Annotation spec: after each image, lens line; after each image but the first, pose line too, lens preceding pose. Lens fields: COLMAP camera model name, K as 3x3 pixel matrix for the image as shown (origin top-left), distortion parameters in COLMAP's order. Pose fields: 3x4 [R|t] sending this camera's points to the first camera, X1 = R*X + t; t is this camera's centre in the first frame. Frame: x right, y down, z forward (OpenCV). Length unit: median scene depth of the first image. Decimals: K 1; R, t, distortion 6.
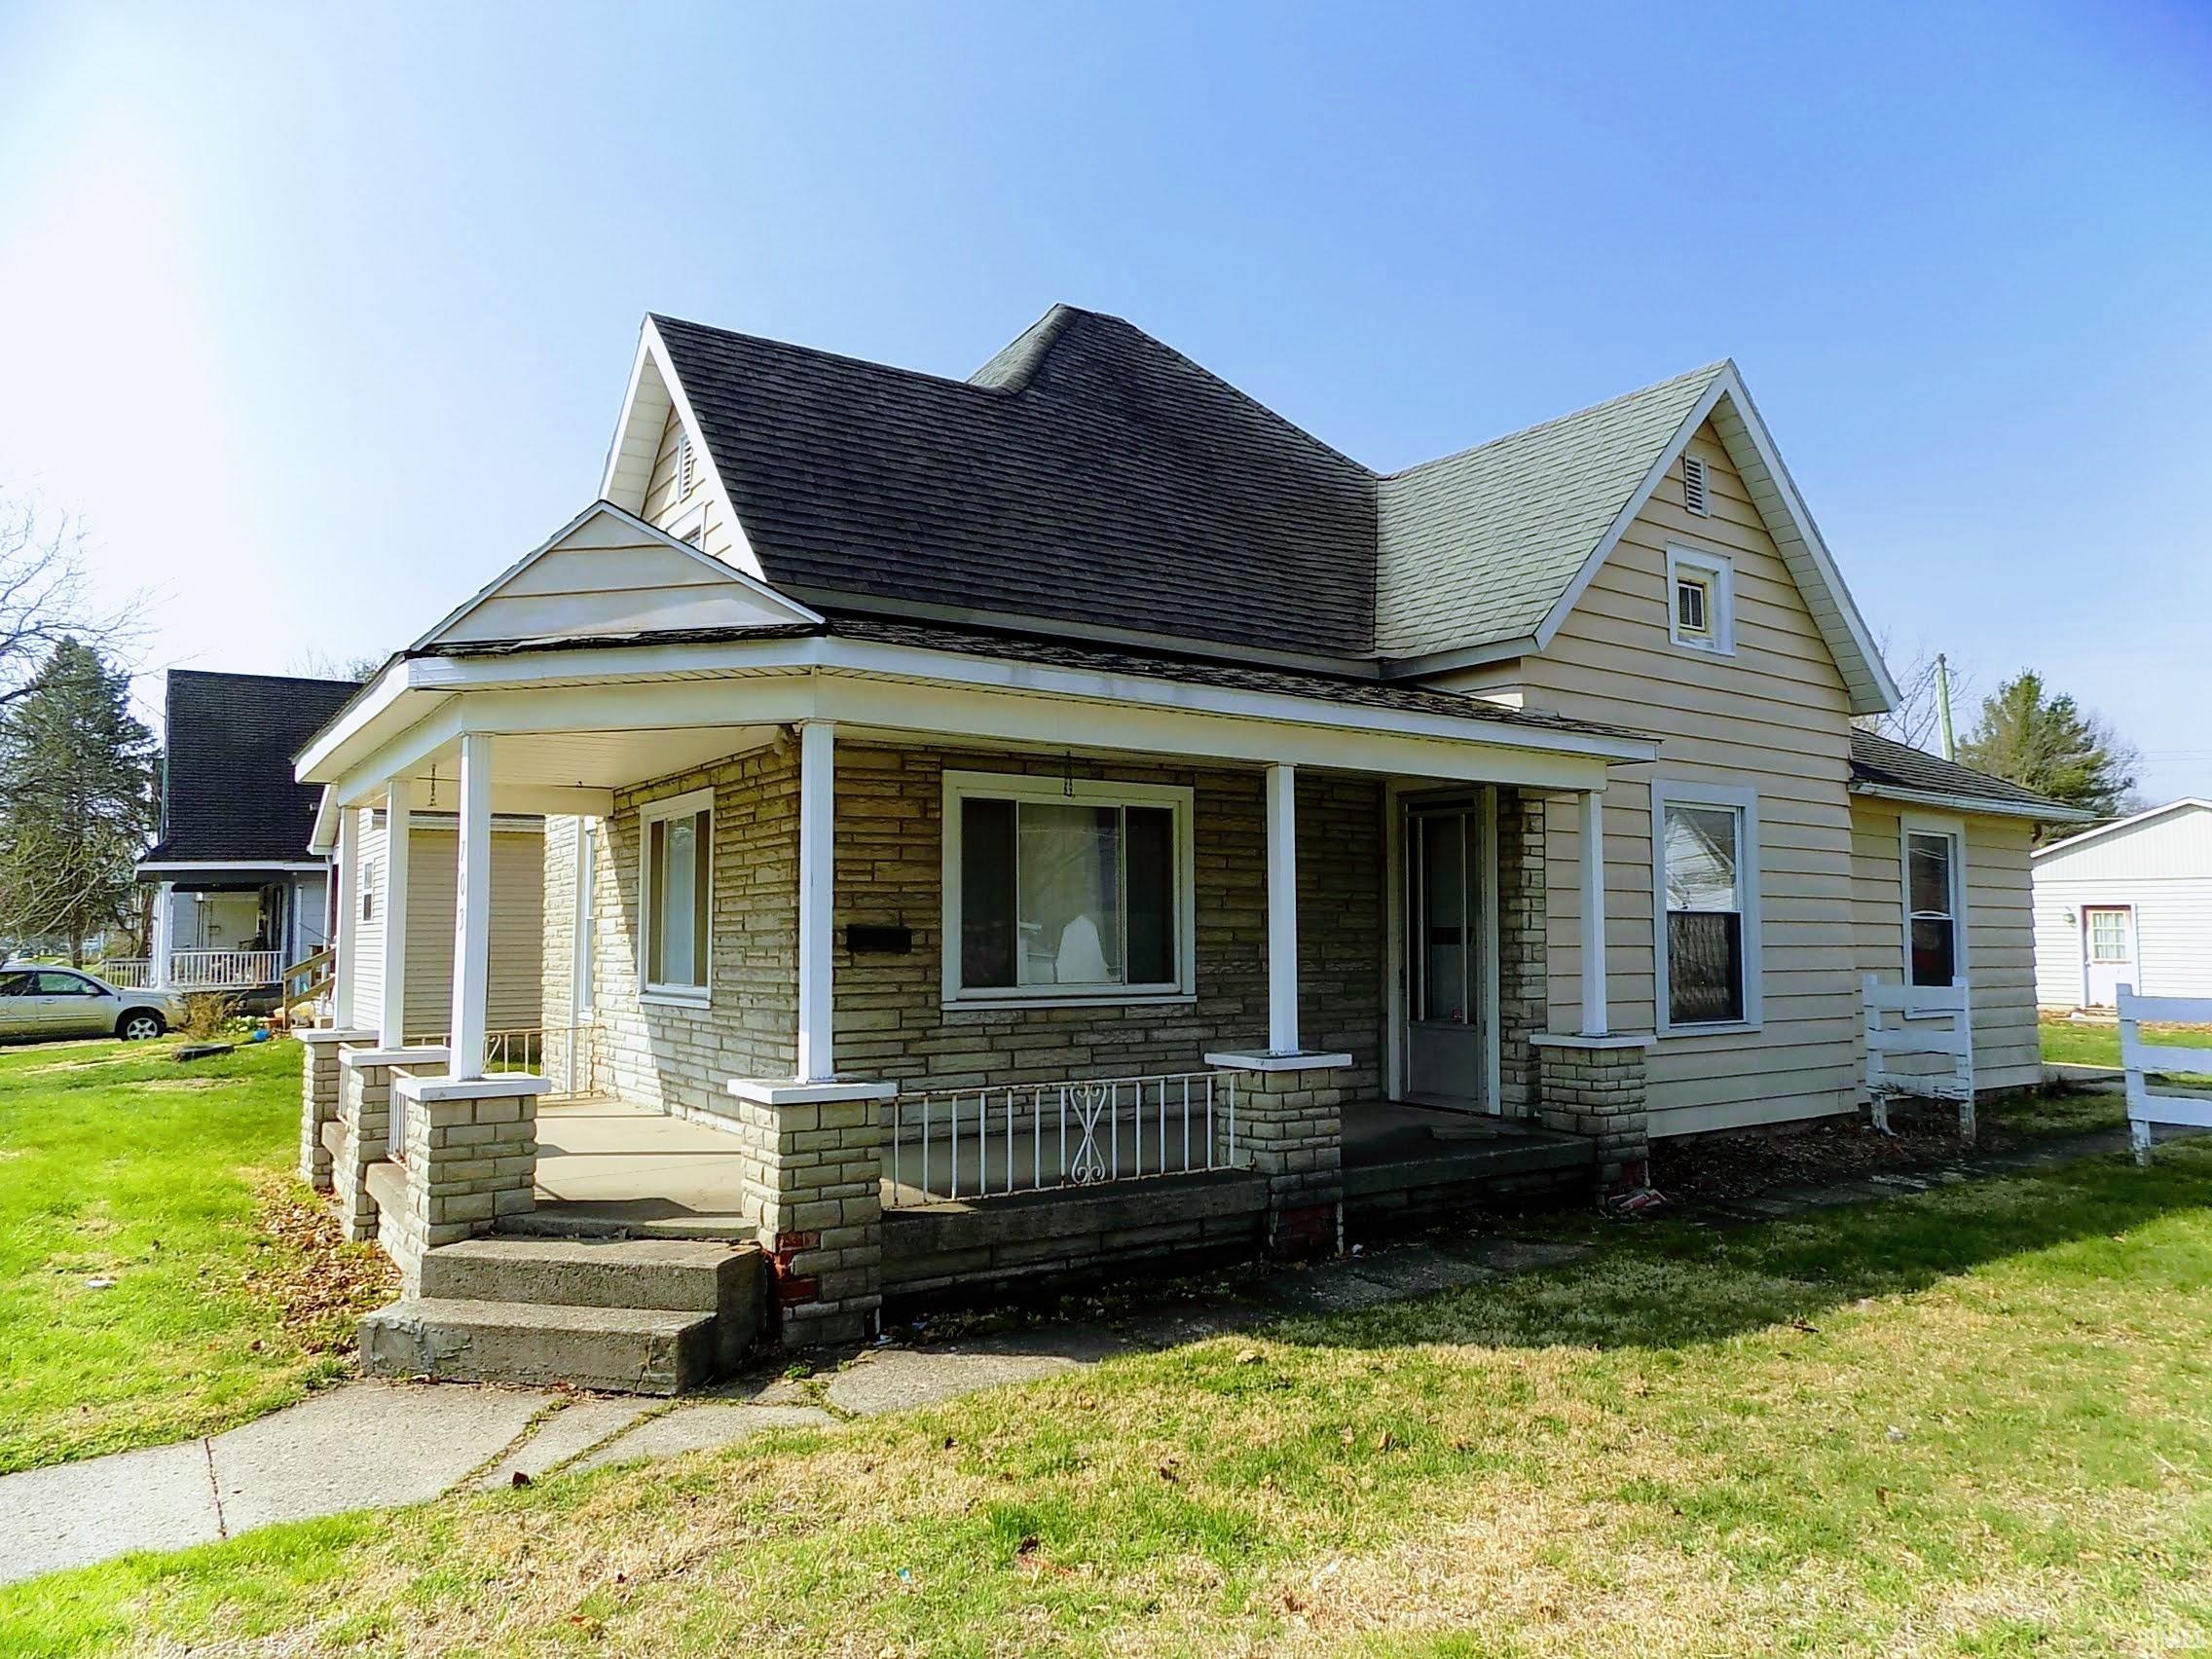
lens RADIAL K [[1483.0, 0, 1108.3], [0, 1483.0, 833.4], [0, 0, 1]] dist [-0.036048, 0.044366]
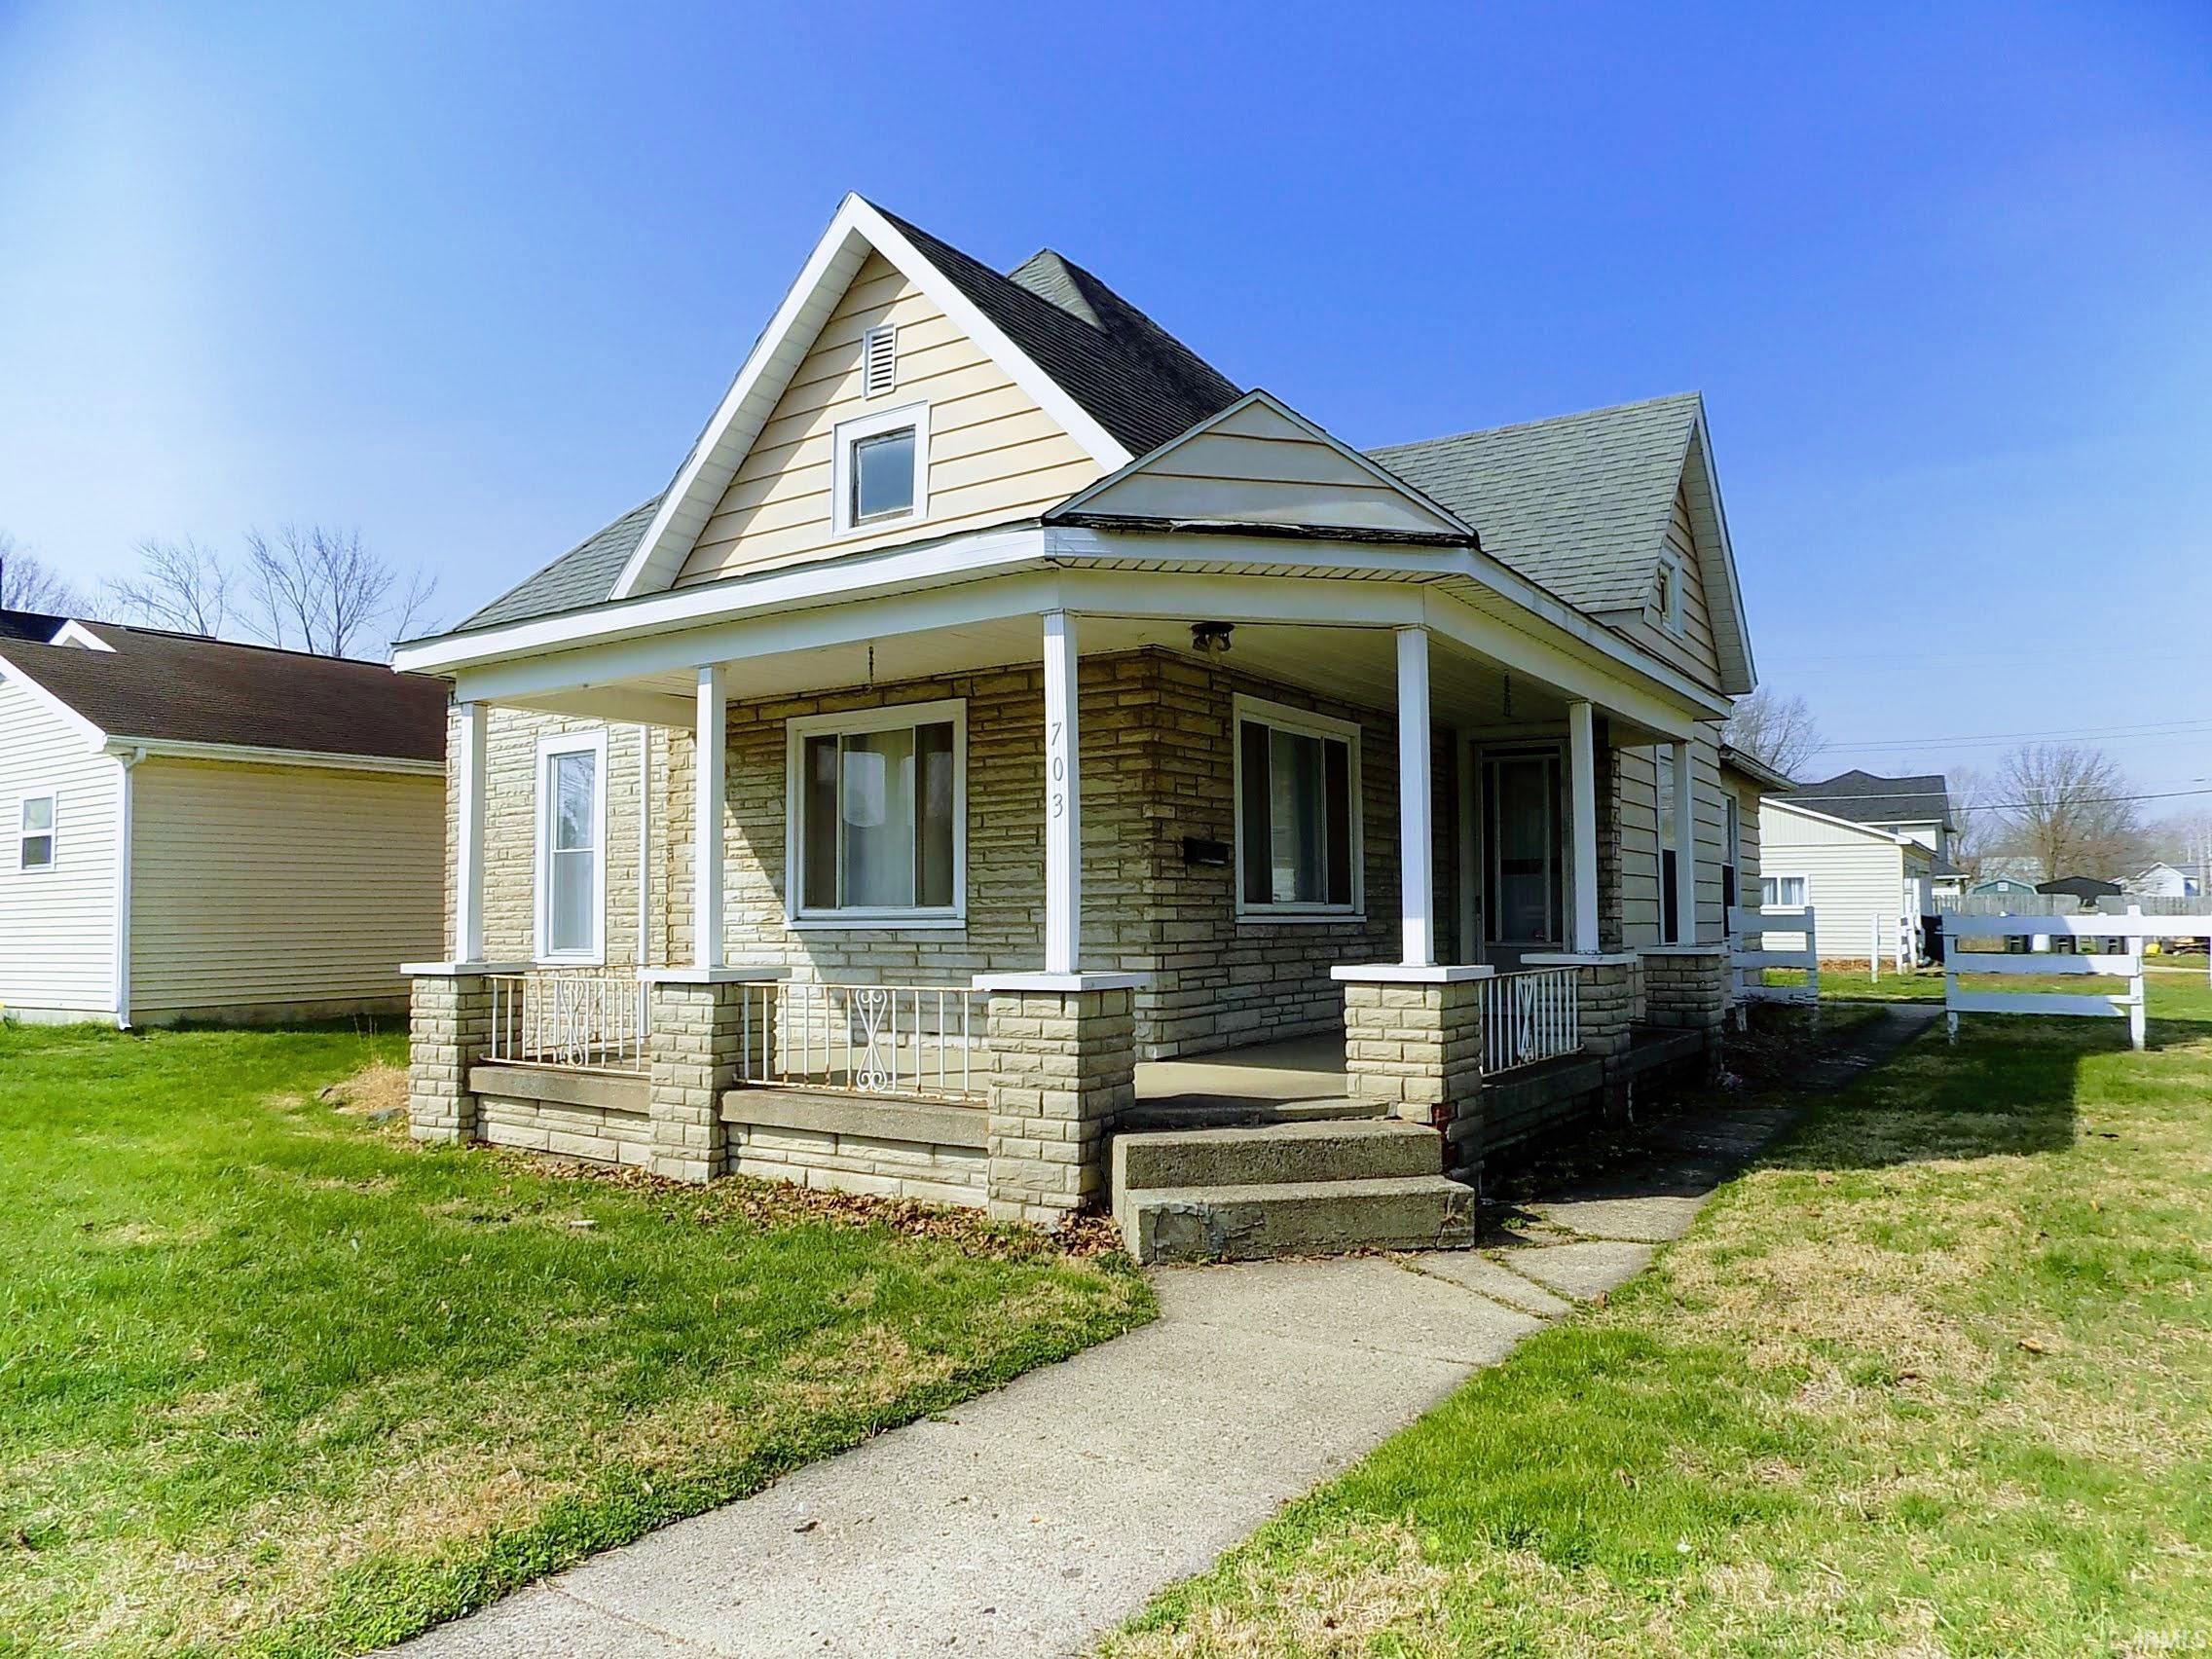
lens RADIAL K [[1483.0, 0, 1104.6], [0, 1483.0, 834.6], [0, 0, 1]] dist [-0.036048, 0.044366]
pose [[0.924454, 0.019650, 0.380788, -0.592197], [-0.023342, 0.999715, 0.005081, 0.054215], [-0.380579, -0.013585, 0.924649, 0.078248]]
